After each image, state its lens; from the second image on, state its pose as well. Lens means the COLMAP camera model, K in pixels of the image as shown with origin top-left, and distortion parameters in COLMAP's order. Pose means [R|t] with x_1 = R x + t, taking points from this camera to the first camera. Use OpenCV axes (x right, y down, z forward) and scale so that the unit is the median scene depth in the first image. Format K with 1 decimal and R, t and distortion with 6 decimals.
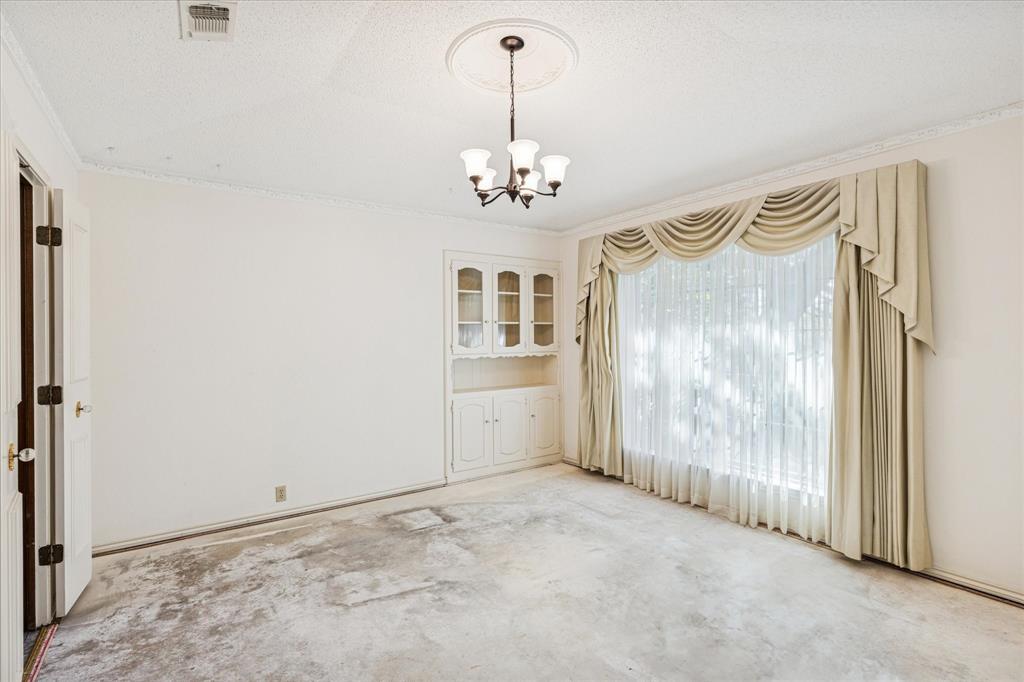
lens RADIAL K [[475.8, 0, 505.0], [0, 475.8, 332.4], [0, 0, 1]] dist [0.013407, 0.000618]
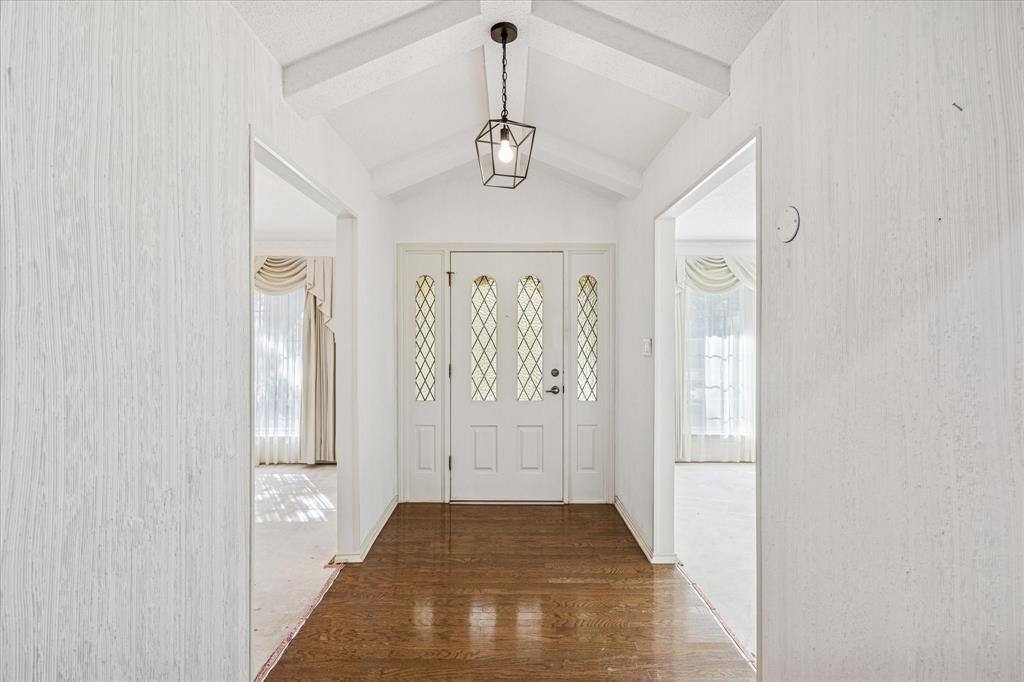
lens RADIAL K [[475.8, 0, 505.9], [0, 475.8, 336.6], [0, 0, 1]] dist [0.013407, 0.000618]
pose [[0.561562, 0.010699, 0.827366, -0.355129], [-0.001456, 0.999928, -0.011943, -0.001719], [-0.827433, 0.005502, 0.561537, -0.613296]]
